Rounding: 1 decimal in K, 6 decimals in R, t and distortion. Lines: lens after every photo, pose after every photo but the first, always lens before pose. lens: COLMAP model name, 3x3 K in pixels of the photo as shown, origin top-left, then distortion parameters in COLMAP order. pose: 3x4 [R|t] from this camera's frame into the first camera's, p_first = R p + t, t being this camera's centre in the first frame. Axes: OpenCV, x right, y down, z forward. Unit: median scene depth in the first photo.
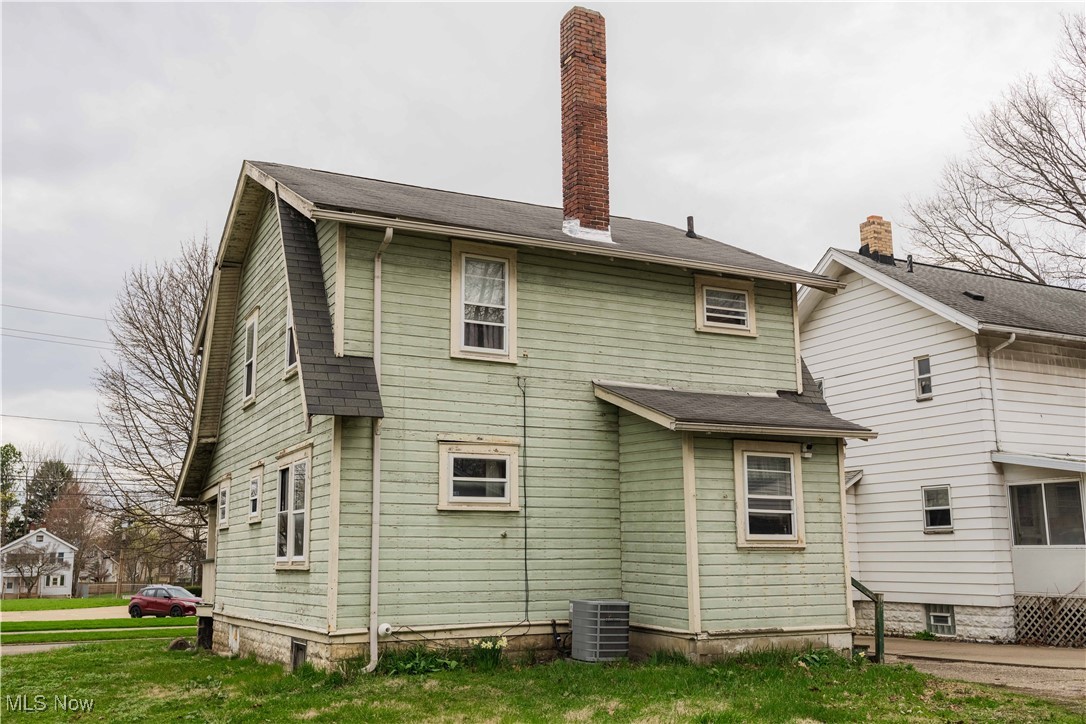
lens RADIAL K [[1035.0, 0, 543.0], [0, 1035.0, 362.0], [0, 0, 1]] dist [-0.003187, 0.000597]
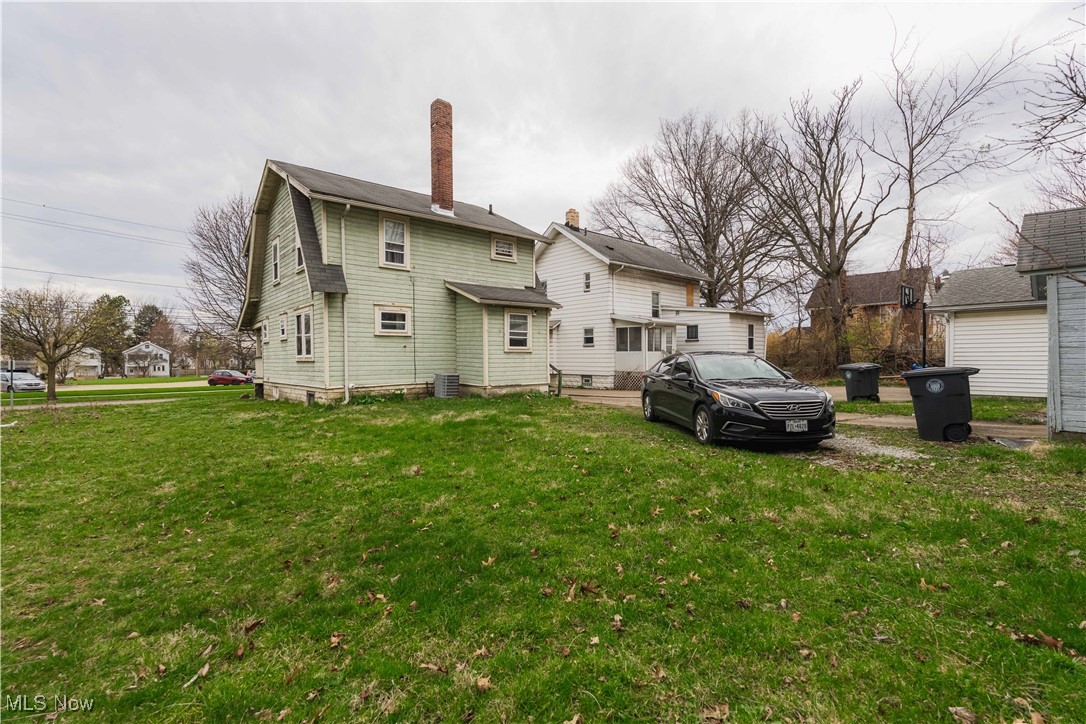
lens RADIAL K [[483.0, 0, 543.0], [0, 483.0, 362.0], [0, 0, 1]] dist [-0.003087, -0.000377]
pose [[0.970153, -0.001508, 0.242490, 0.000203], [-0.046049, 0.980640, 0.190330, -0.017155], [-0.238082, -0.195816, 0.951301, -0.103426]]
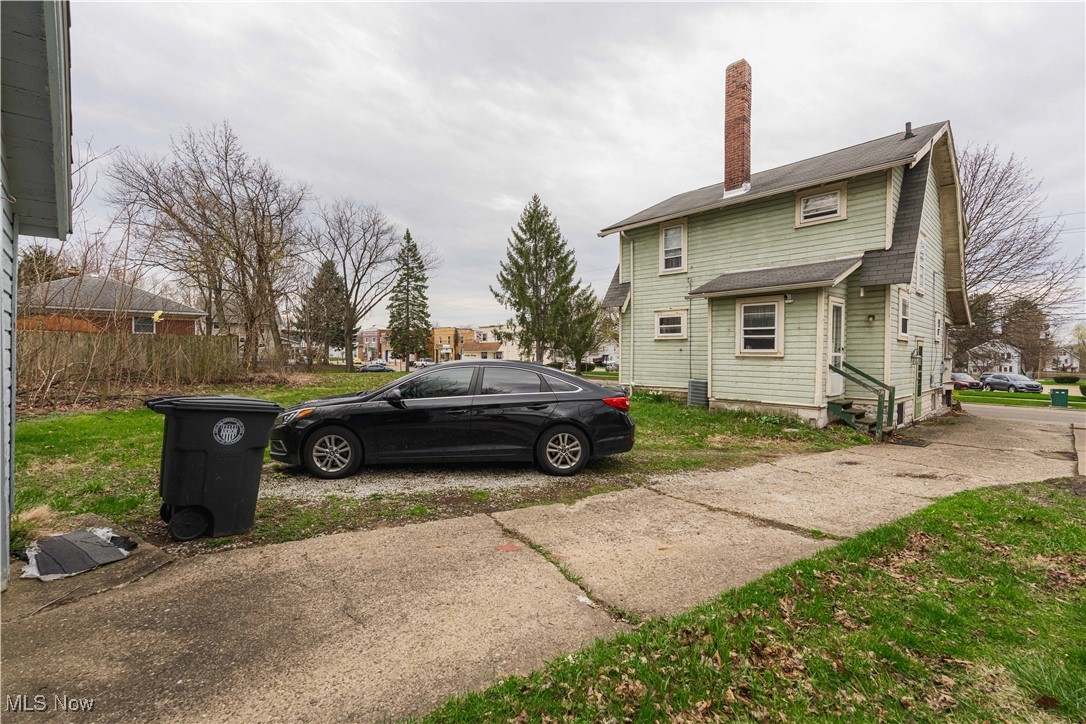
lens RADIAL K [[483.0, 0, 543.0], [0, 483.0, 362.0], [0, 0, 1]] dist [-0.003087, -0.000377]
pose [[0.265406, 0.025844, -0.963790, 0.897359], [0.169271, 0.982865, 0.072969, 0.063597], [0.949161, -0.182508, 0.256483, 0.422437]]
